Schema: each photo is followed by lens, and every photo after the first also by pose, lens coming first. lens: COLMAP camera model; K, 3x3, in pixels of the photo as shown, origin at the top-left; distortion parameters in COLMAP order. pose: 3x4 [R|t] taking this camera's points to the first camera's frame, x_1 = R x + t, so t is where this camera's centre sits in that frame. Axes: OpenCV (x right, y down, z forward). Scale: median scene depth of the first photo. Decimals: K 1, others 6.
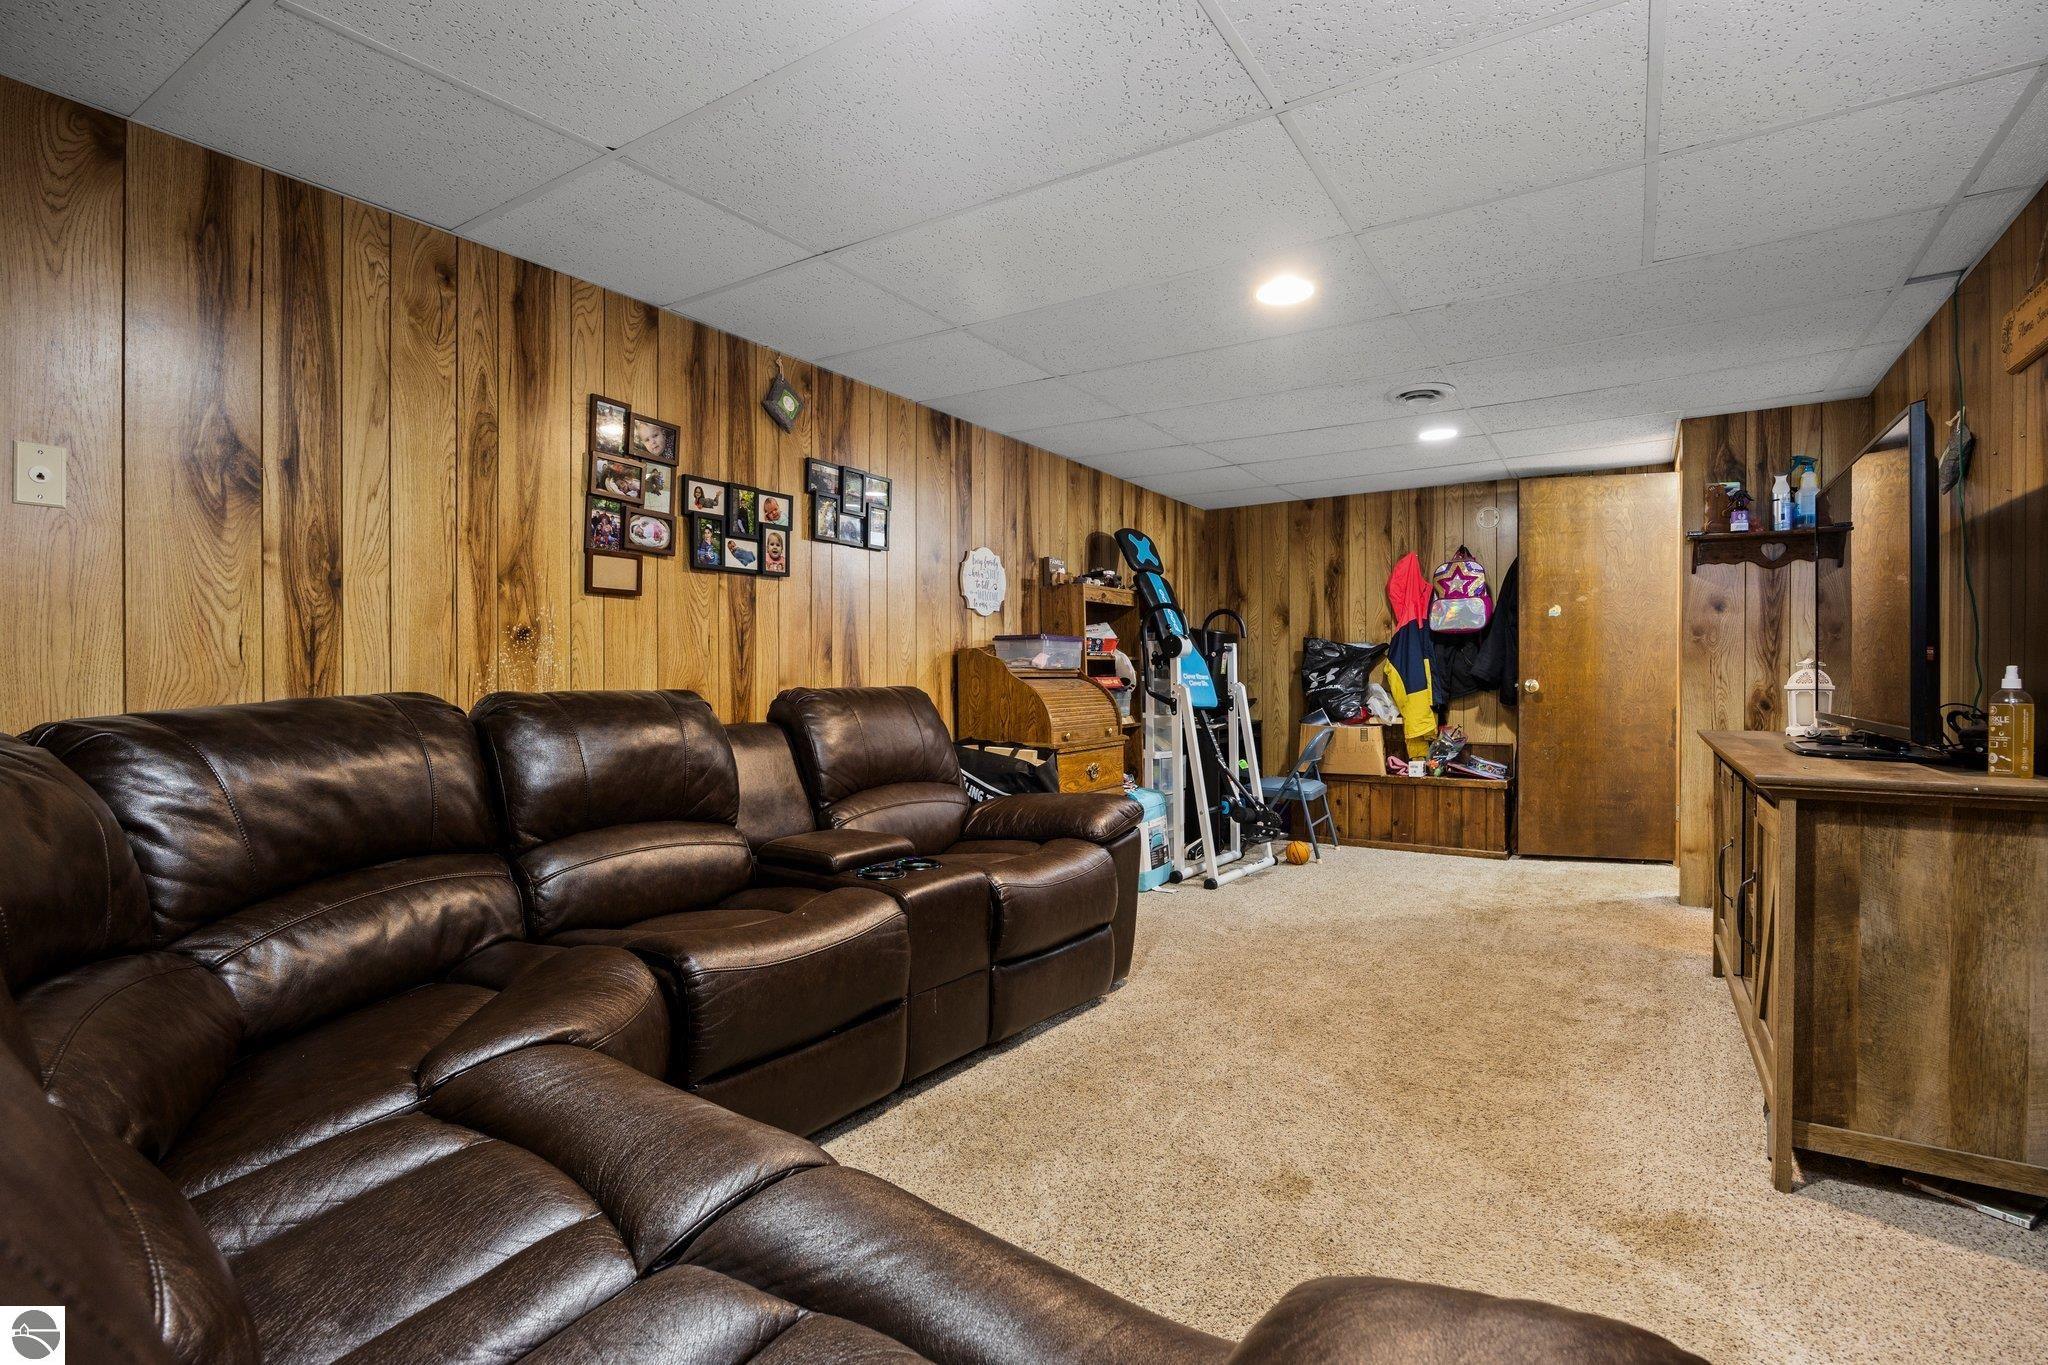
lens RADIAL K [[963.0, 0, 1020.2], [0, 963.0, 679.3], [0, 0, 1]] dist [-0.003177, -0.000560]
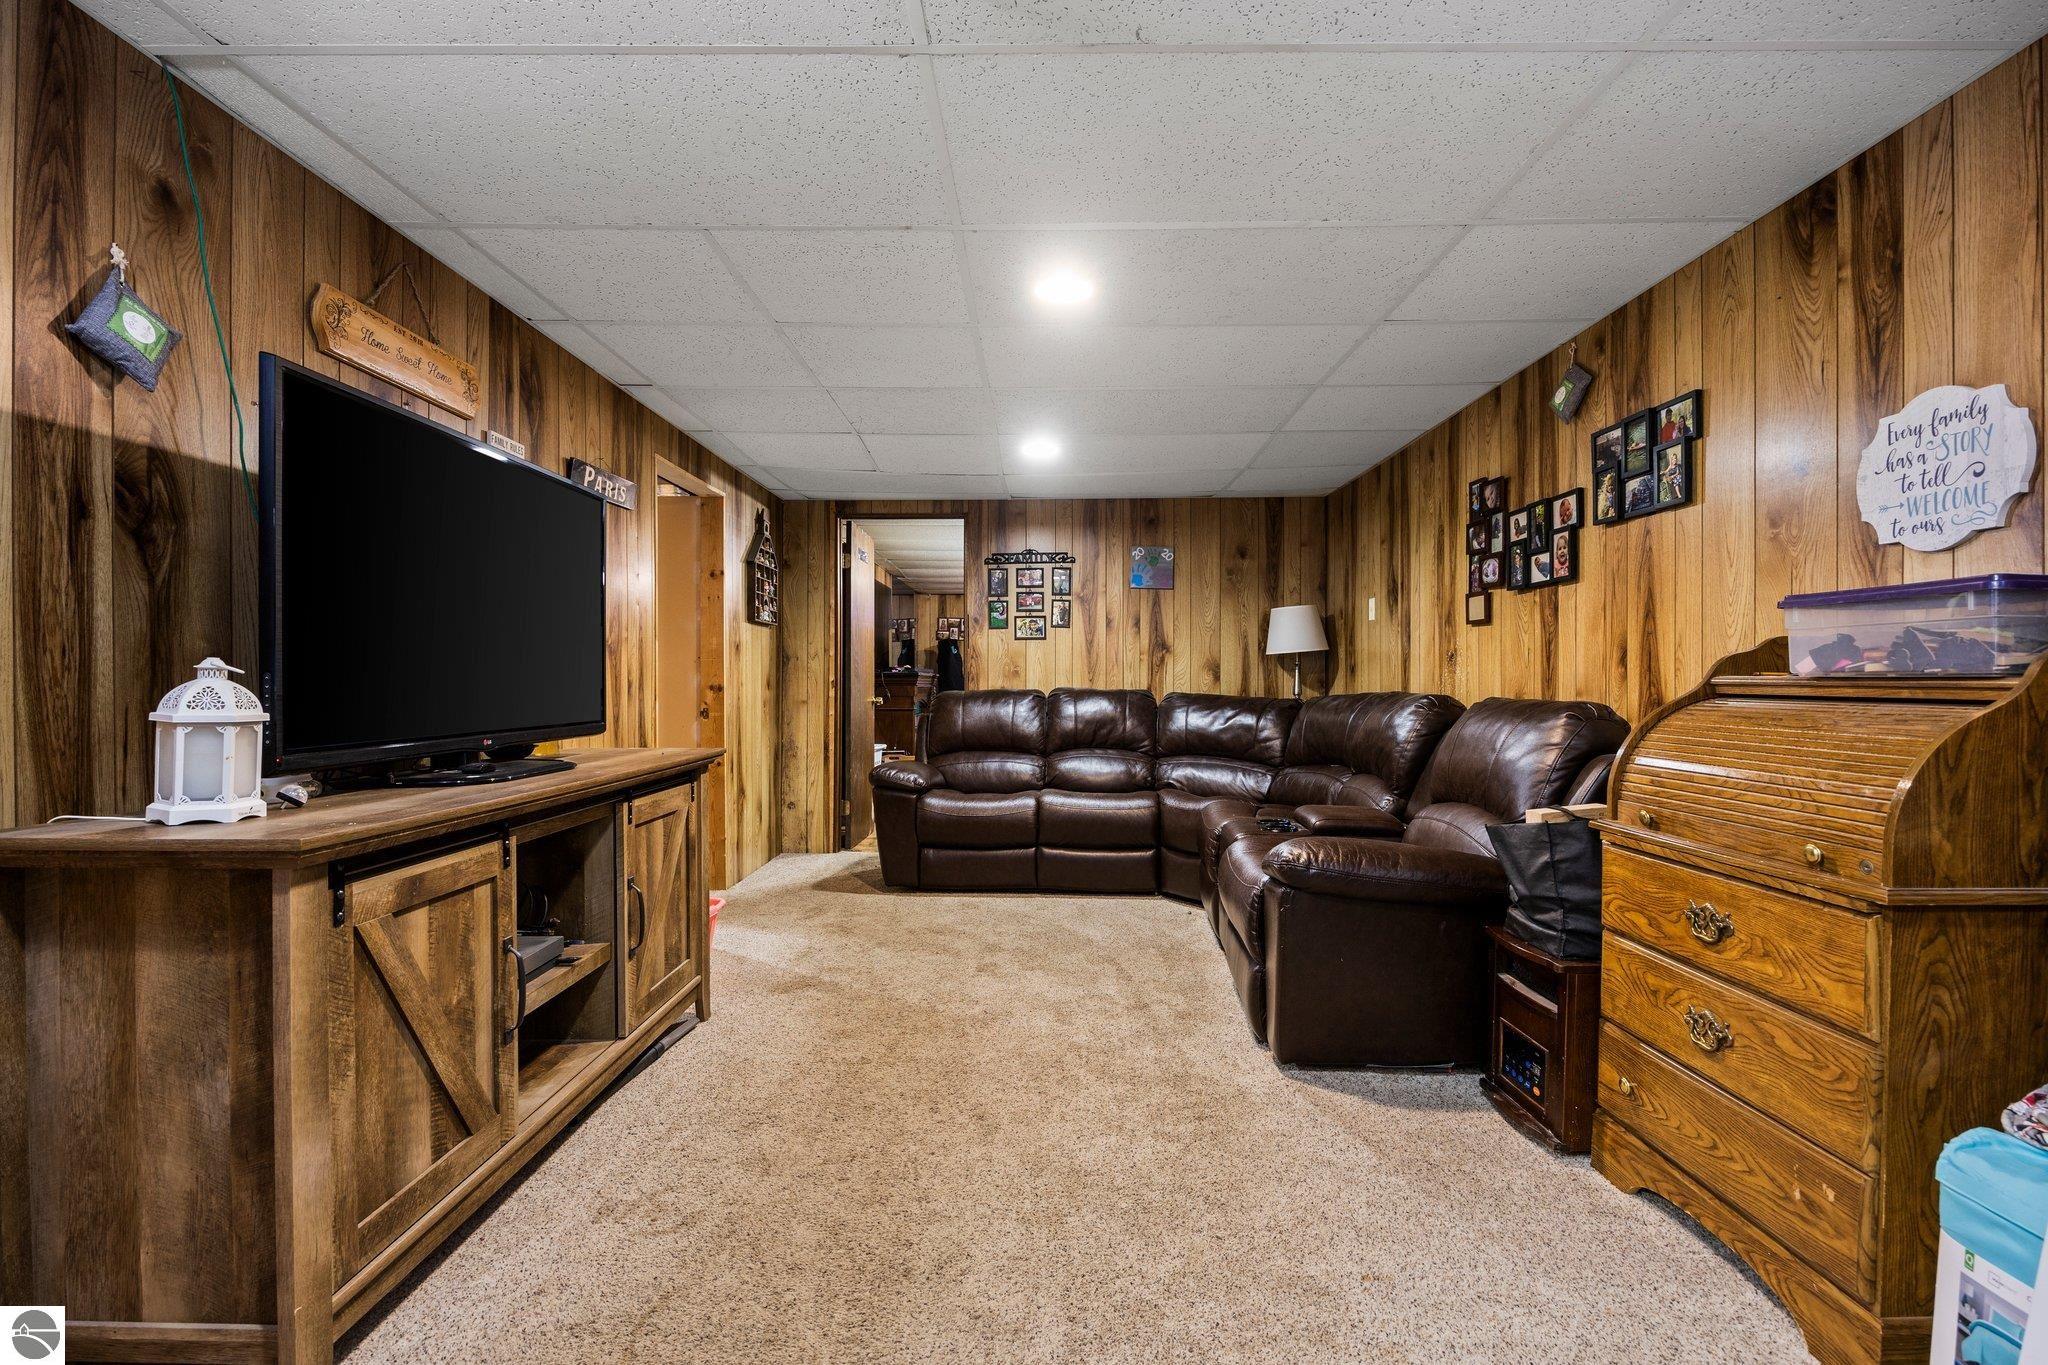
lens RADIAL K [[928.1, 0, 1021.8], [0, 928.1, 679.8], [0, 0, 1]] dist [-0.001101, -0.000163]
pose [[-0.848416, -0.000857, -0.529329, 0.686605], [-0.004935, 0.999968, 0.006291, -0.012883], [0.529306, 0.007950, -0.848394, 1.503825]]
